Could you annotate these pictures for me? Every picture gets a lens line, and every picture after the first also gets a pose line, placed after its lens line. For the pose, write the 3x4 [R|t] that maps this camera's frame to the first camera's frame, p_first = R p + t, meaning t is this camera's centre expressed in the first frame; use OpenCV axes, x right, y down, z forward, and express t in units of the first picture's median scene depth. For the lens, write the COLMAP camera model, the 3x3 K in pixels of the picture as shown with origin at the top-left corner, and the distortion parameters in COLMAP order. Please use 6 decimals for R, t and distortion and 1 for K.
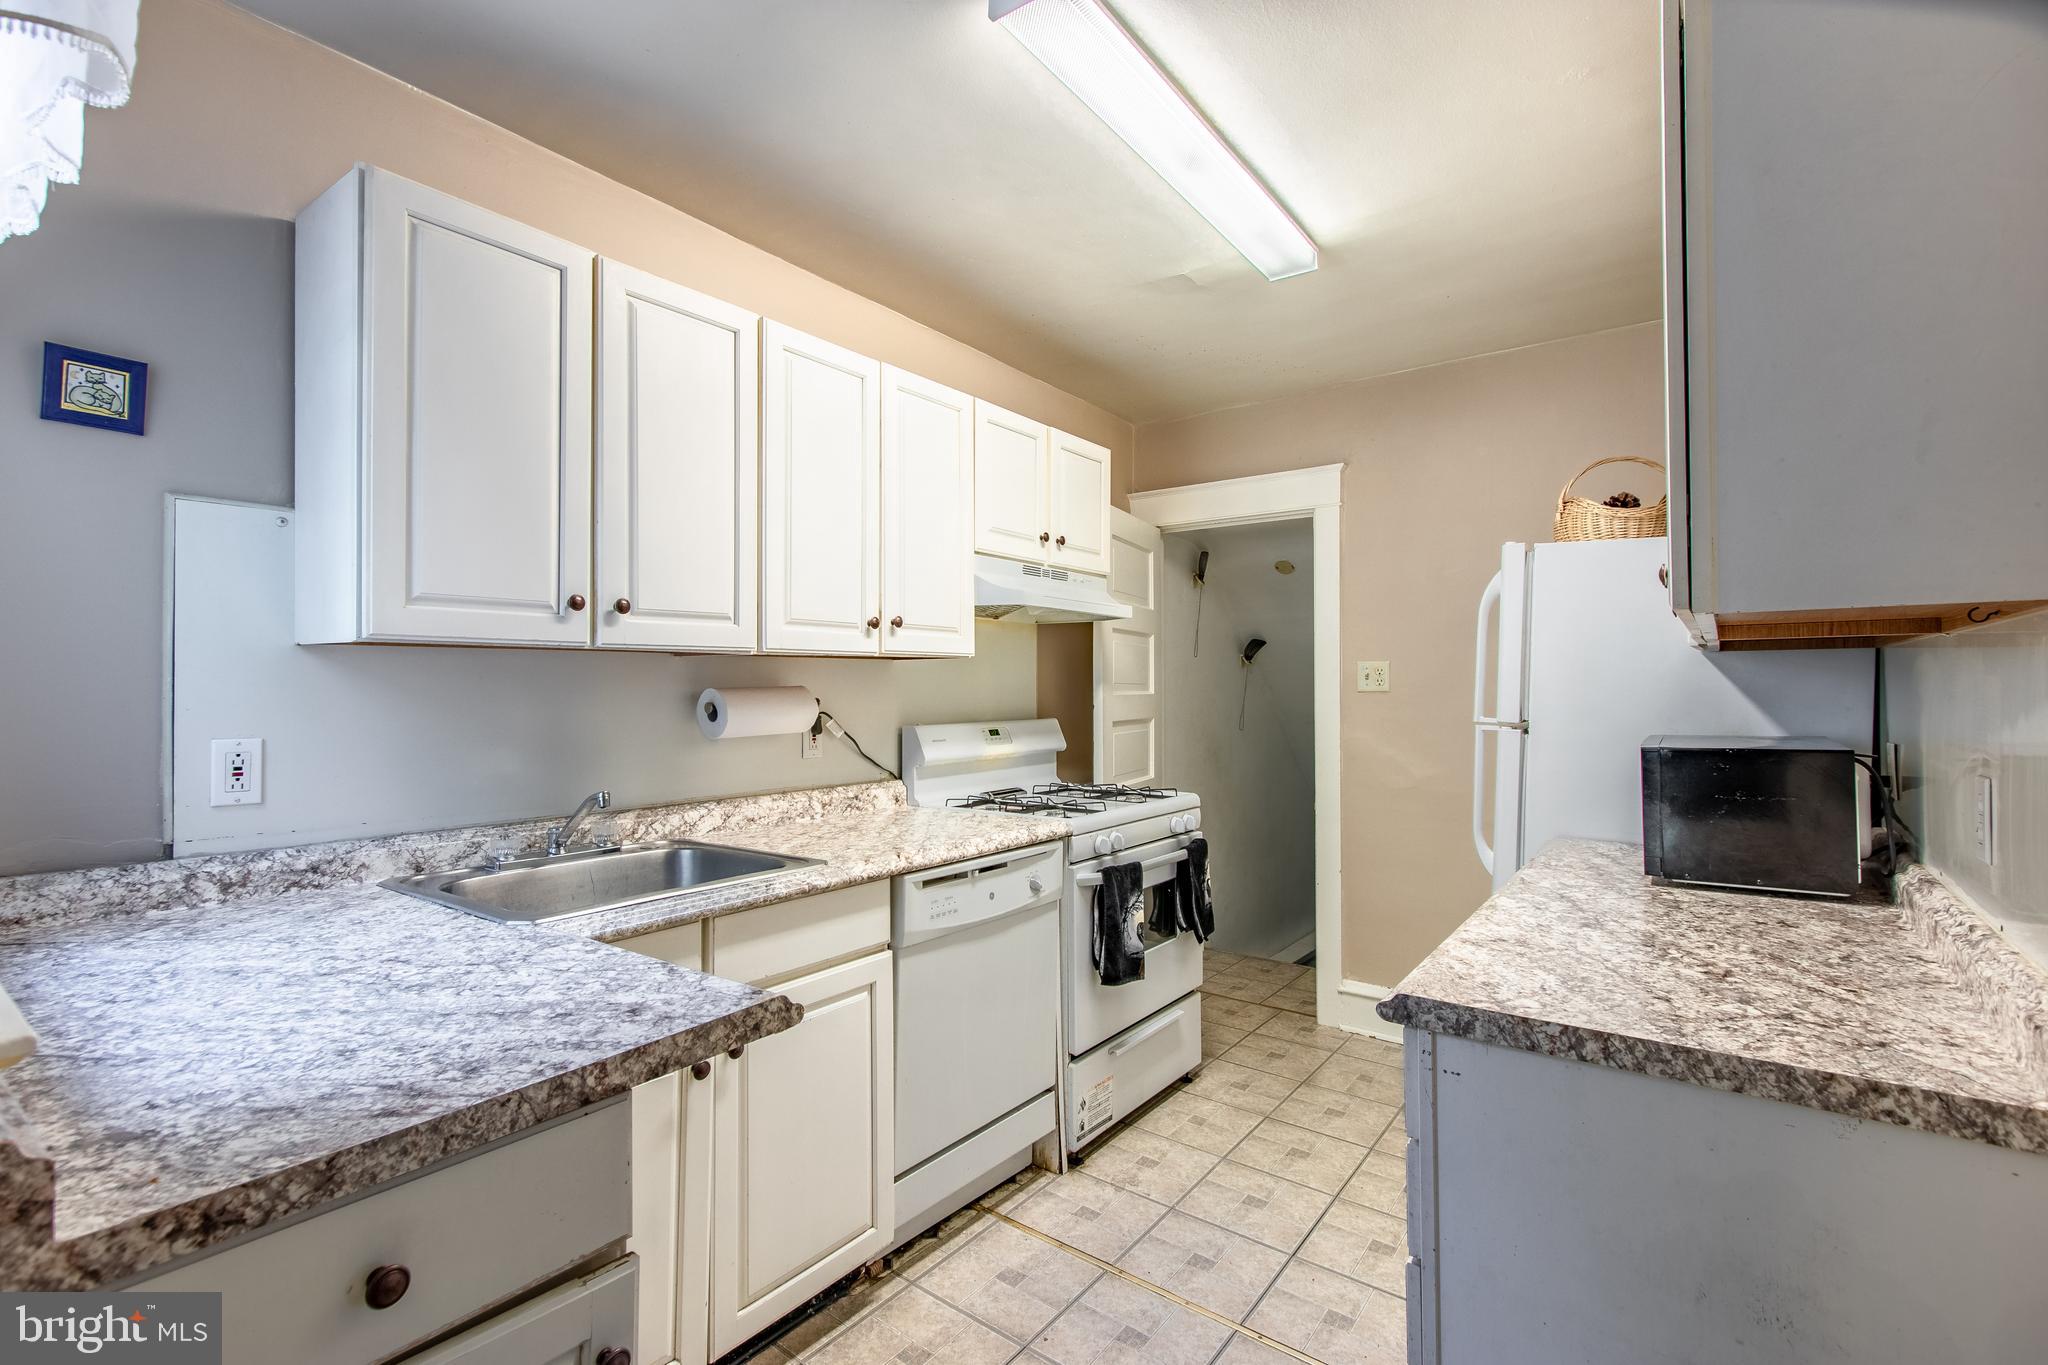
lens RADIAL K [[945.3, 0, 1012.1], [0, 945.3, 684.1], [0, 0, 1]] dist [0.009598, -0.003586]
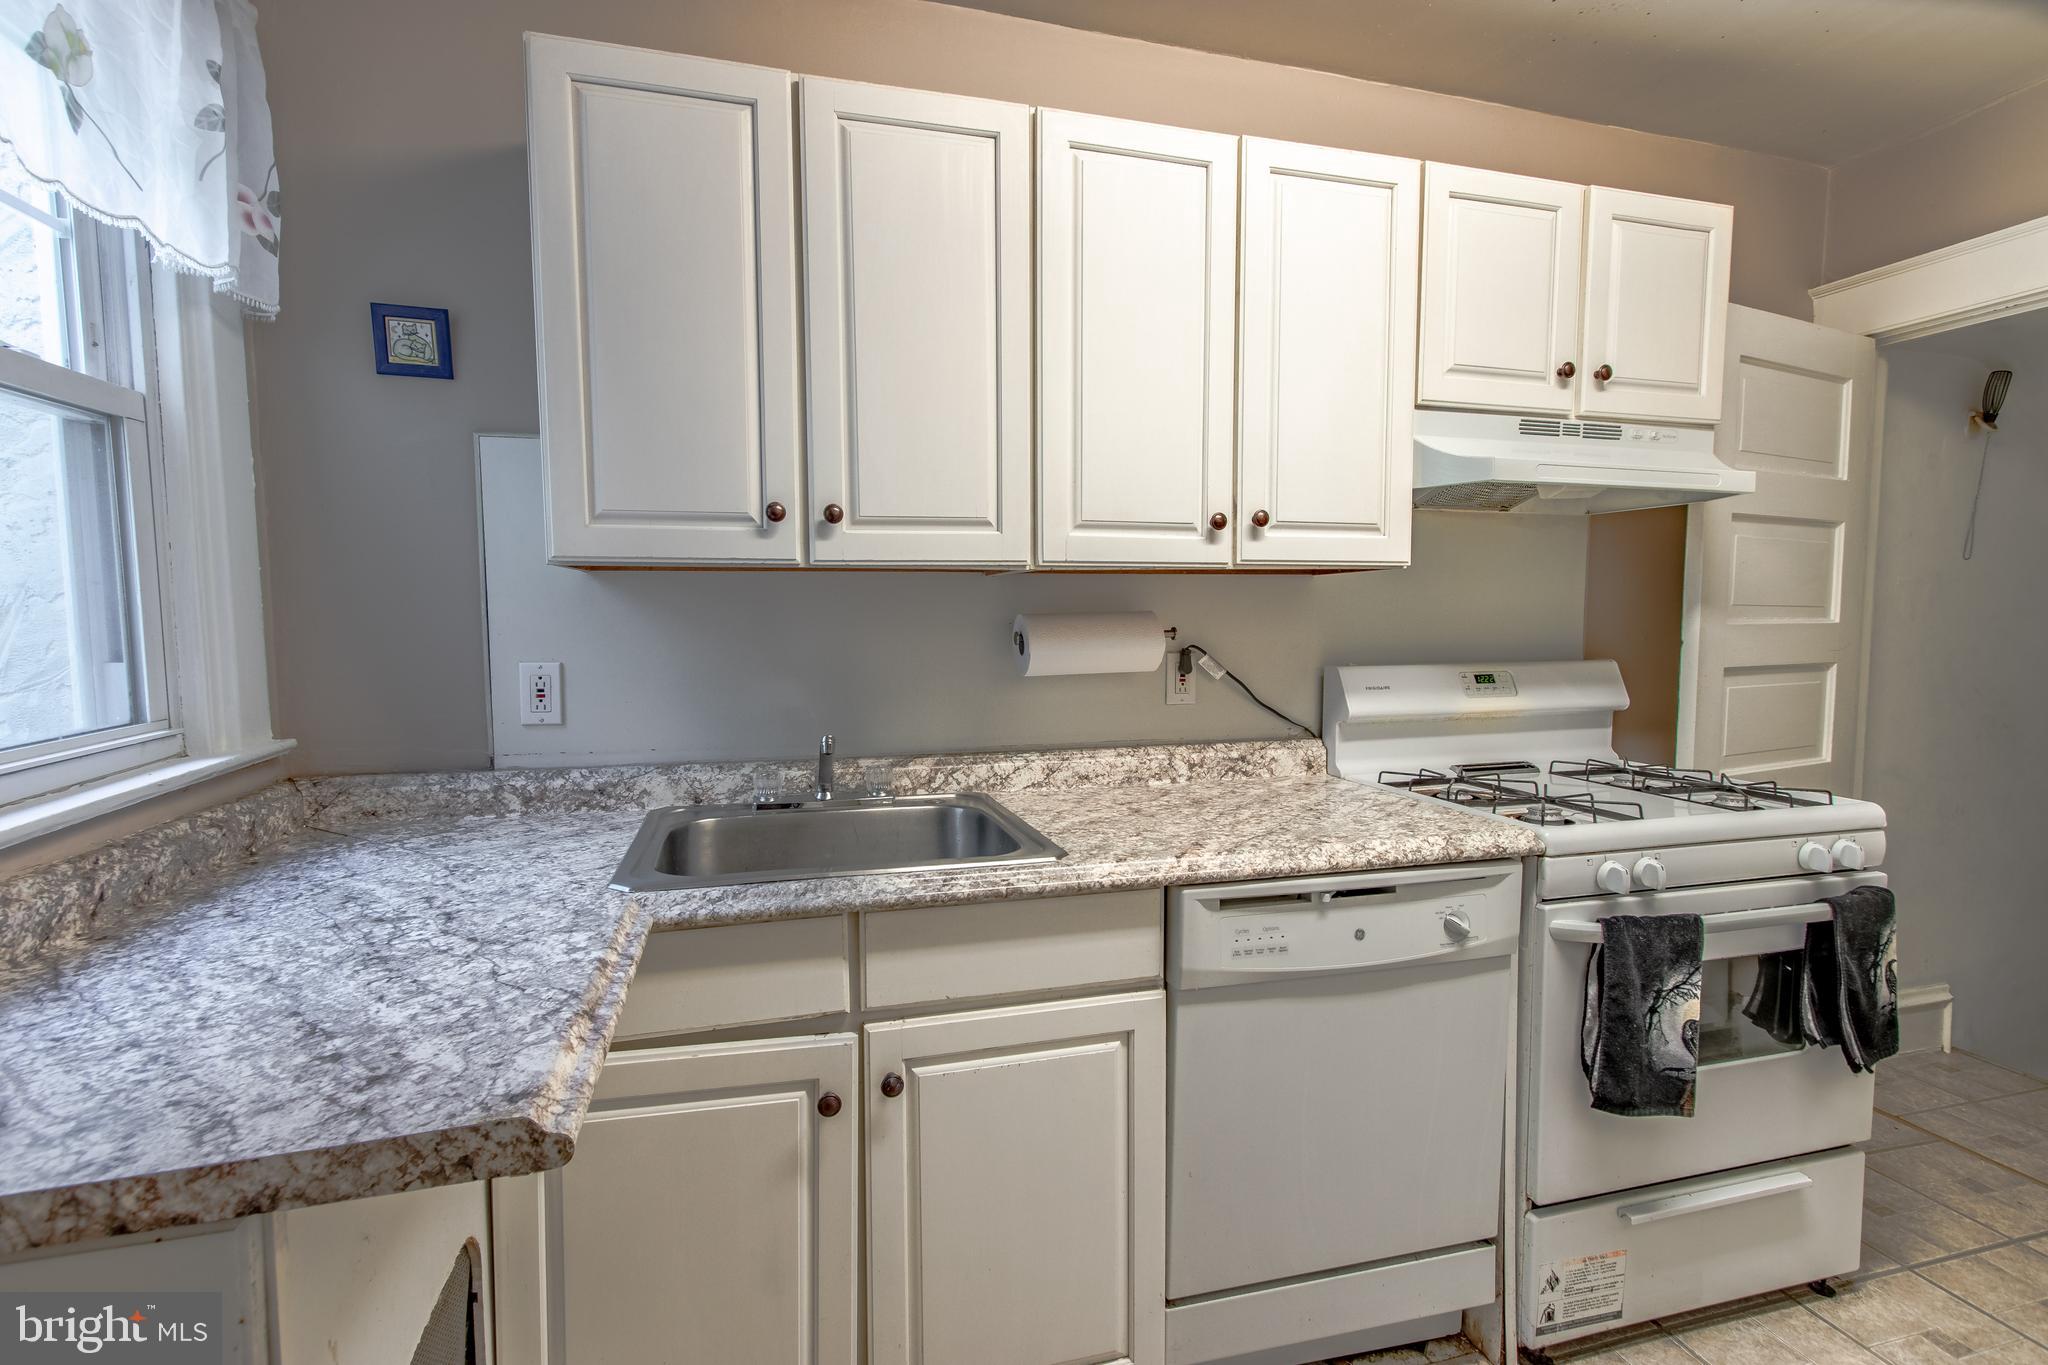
lens RADIAL K [[945.3, 0, 1012.1], [0, 945.3, 684.1], [0, 0, 1]] dist [0.009598, -0.003586]
pose [[0.792395, 0.042709, -0.608512, 0.156538], [0.003839, 0.997177, 0.074986, 0.003110], [0.609996, -0.061755, 0.789994, 0.313013]]
